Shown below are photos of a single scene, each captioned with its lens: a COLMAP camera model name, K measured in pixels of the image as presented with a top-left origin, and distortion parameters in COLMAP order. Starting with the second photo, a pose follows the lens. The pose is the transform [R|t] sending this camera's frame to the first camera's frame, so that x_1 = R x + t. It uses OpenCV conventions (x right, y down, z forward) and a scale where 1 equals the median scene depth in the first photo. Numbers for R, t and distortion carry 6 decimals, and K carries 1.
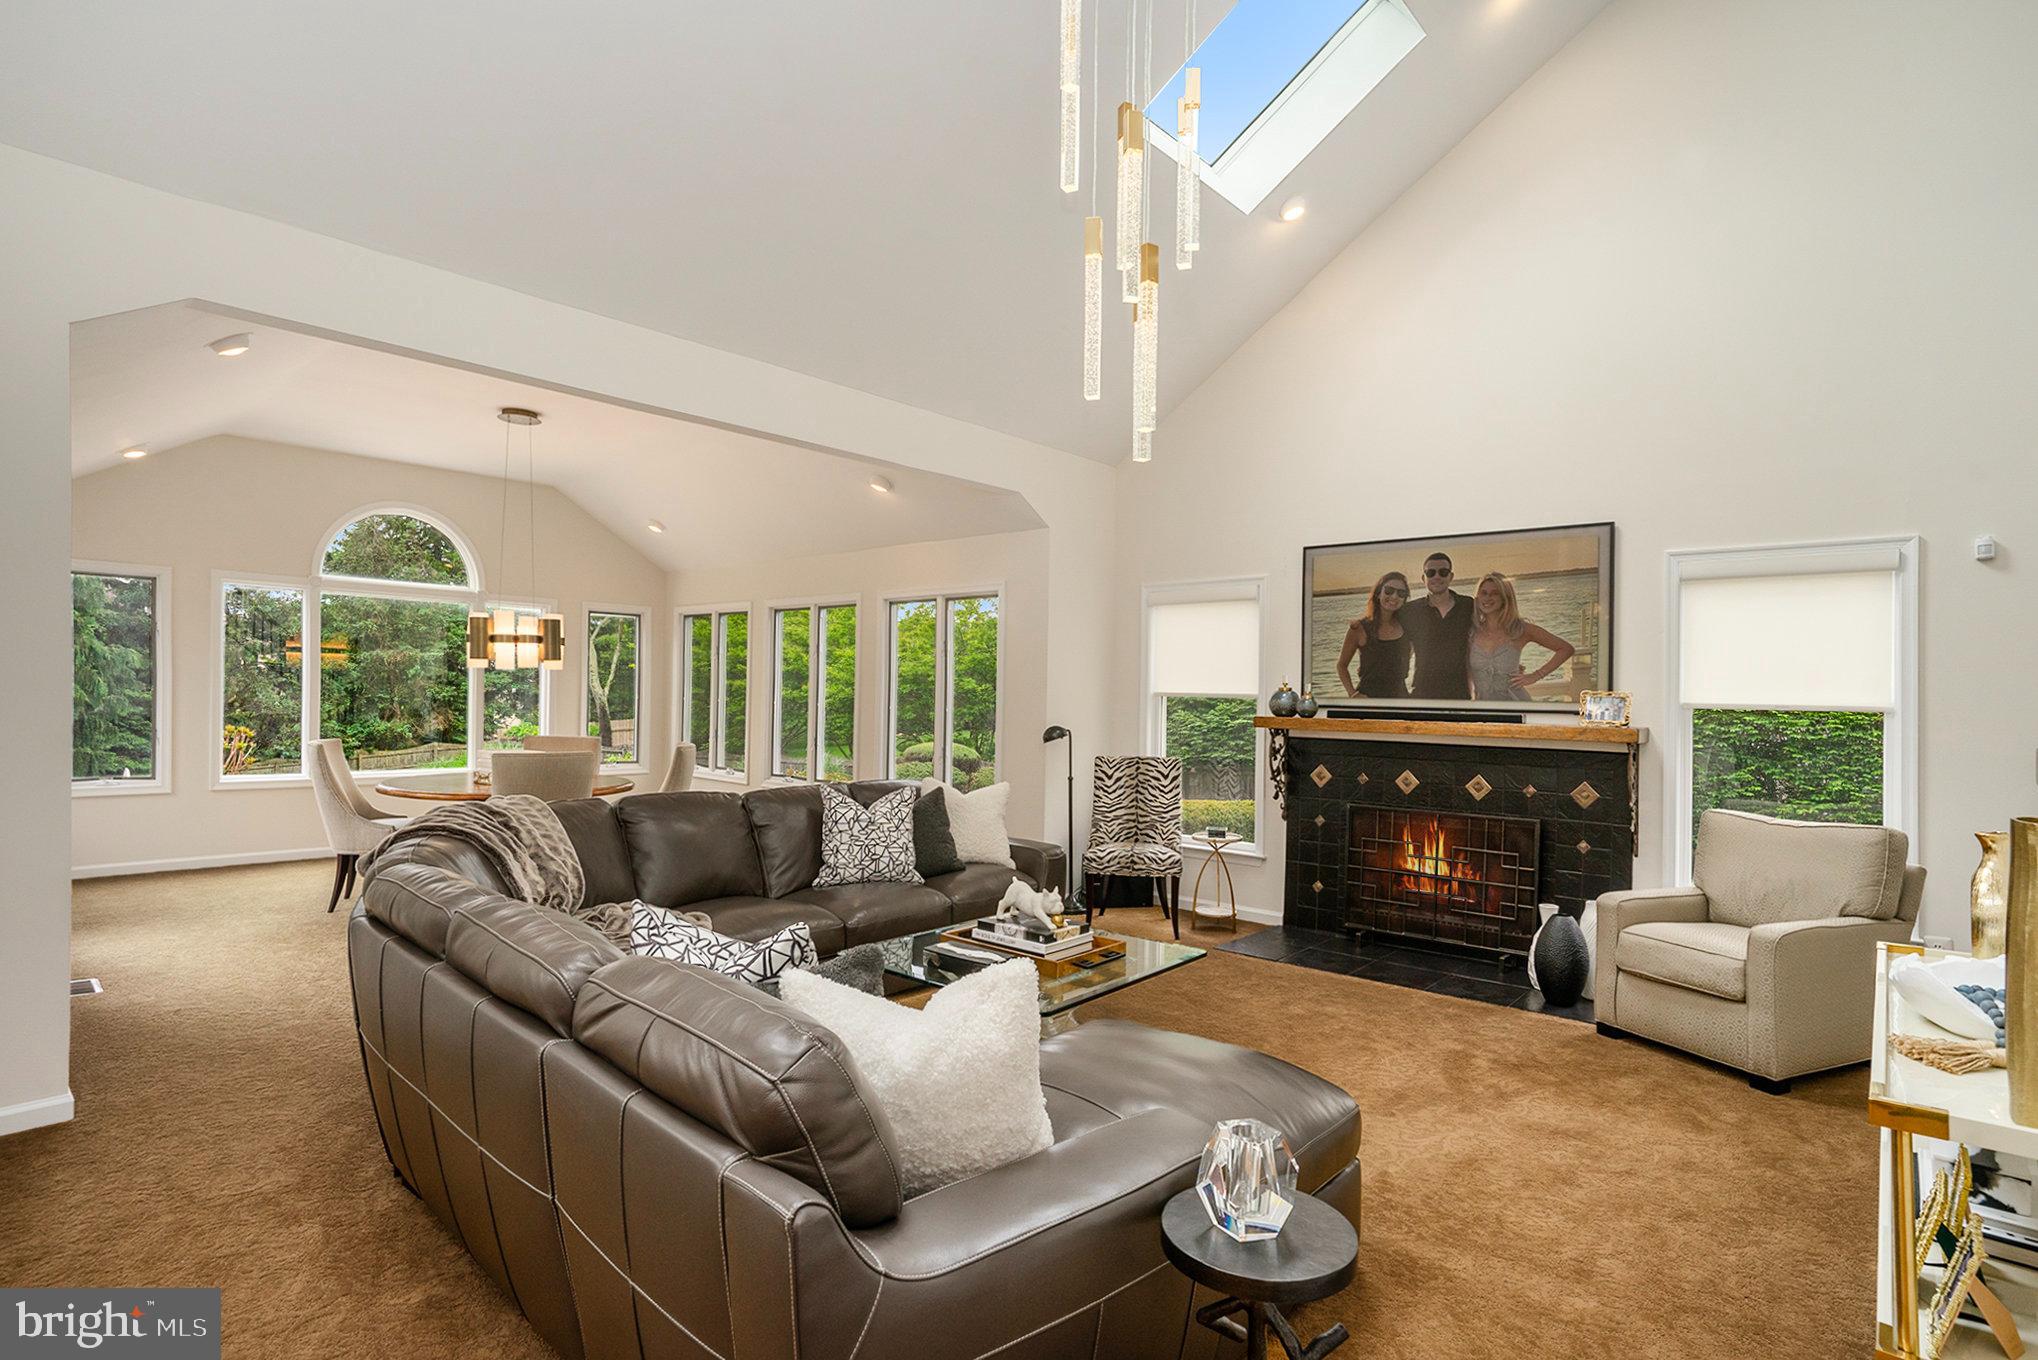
lens RADIAL K [[1003.1, 0, 1009.6], [0, 1003.1, 674.1], [0, 0, 1]] dist [-0.050340, 0.000814]
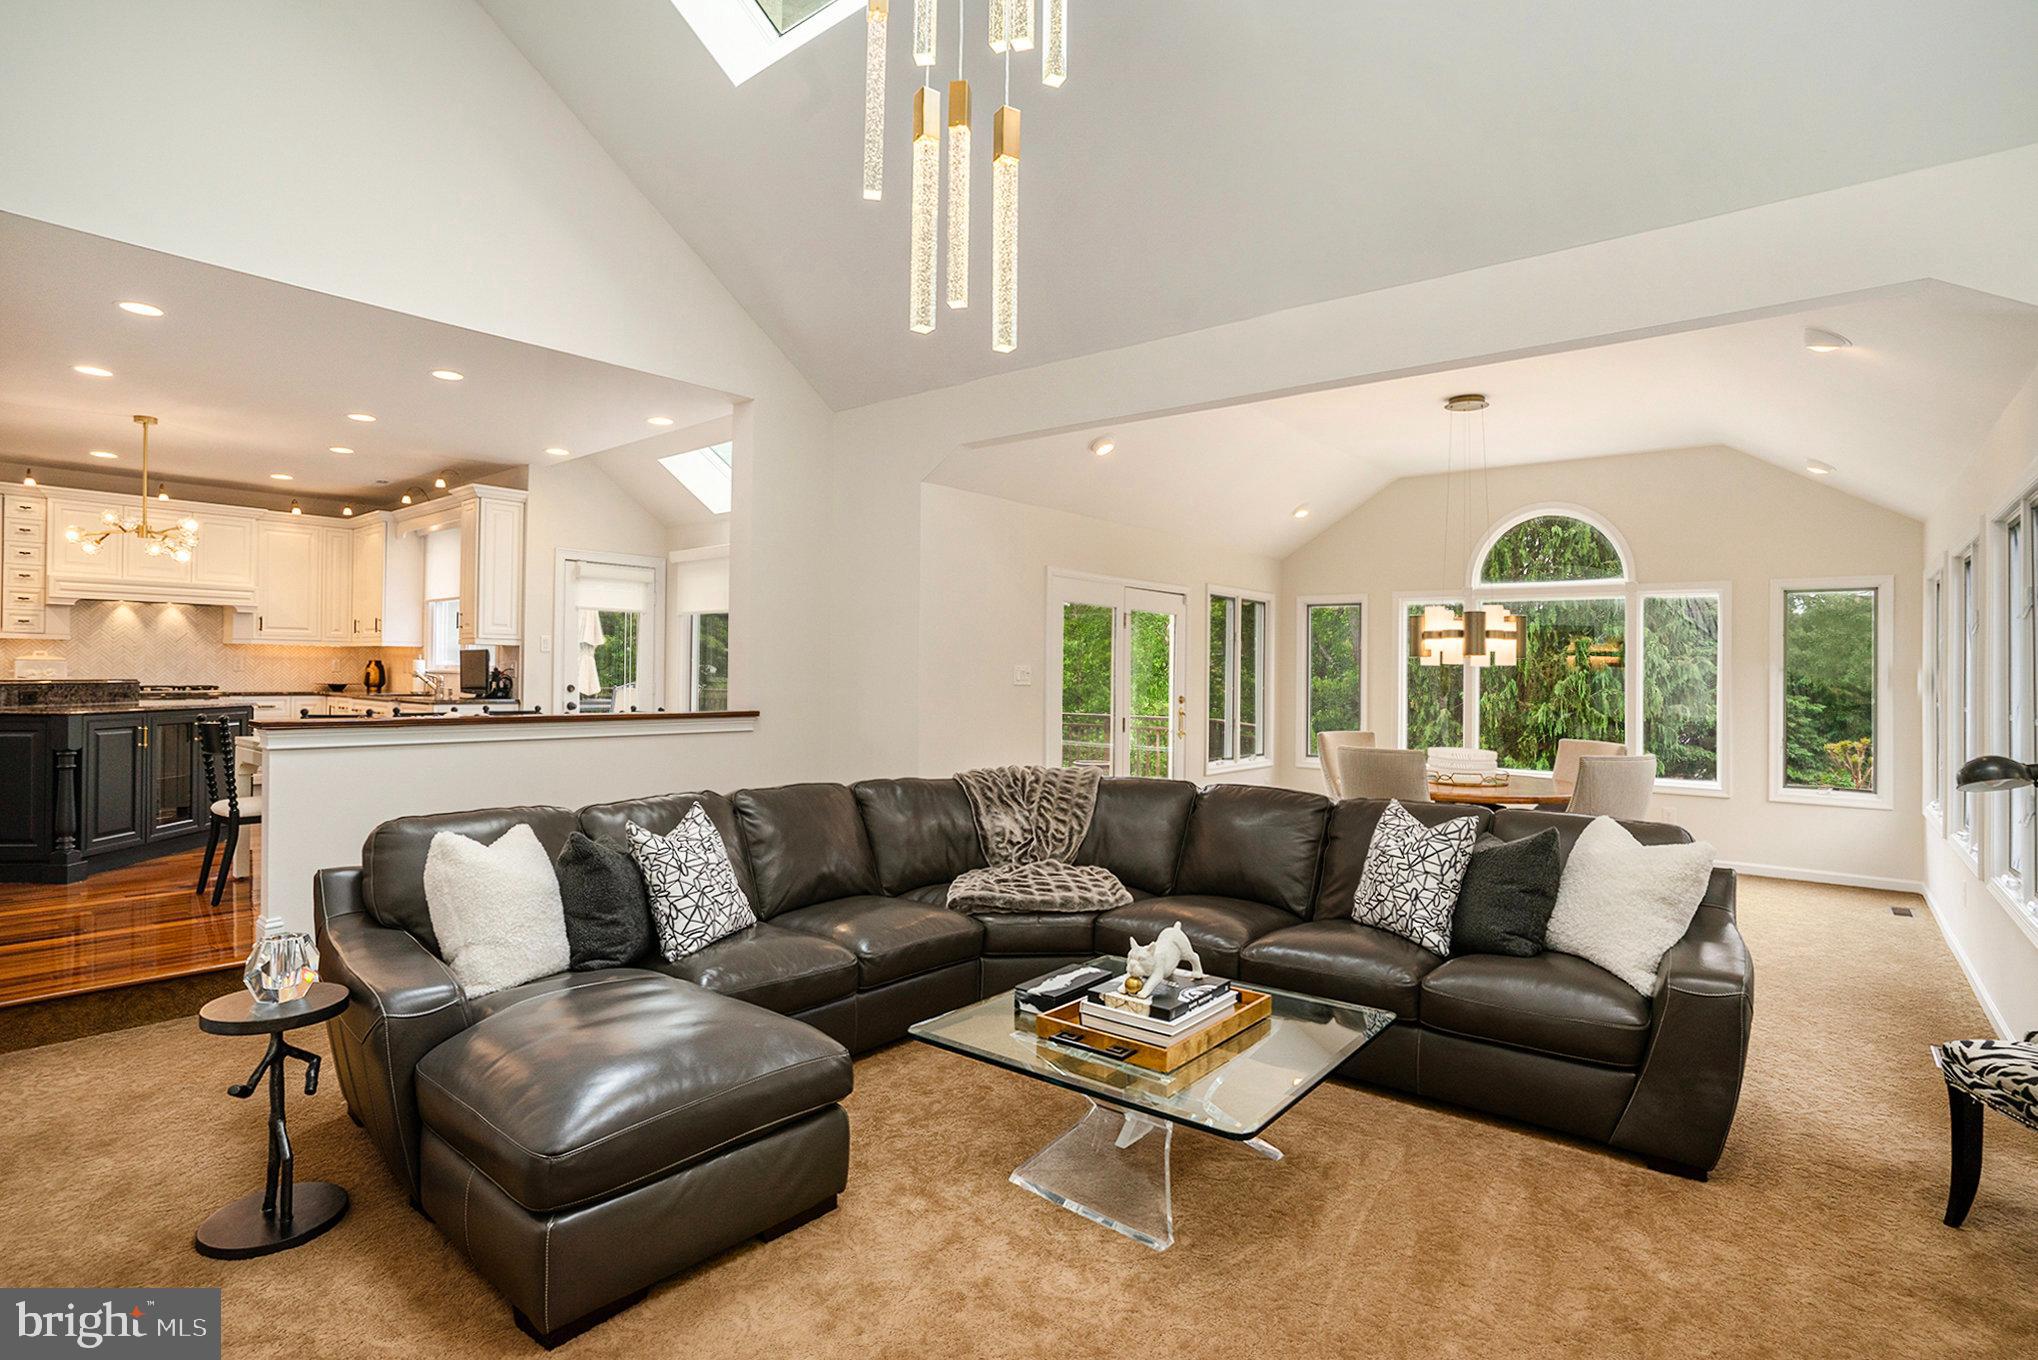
lens RADIAL K [[1003.1, 0, 1009.6], [0, 1003.1, 674.1], [0, 0, 1]] dist [-0.050340, 0.000814]
pose [[0.060483, -0.017586, -0.998014, 0.453332], [0.001467, 0.999845, -0.017530, 0.020205], [0.998168, -0.000404, 0.060499, 0.510664]]
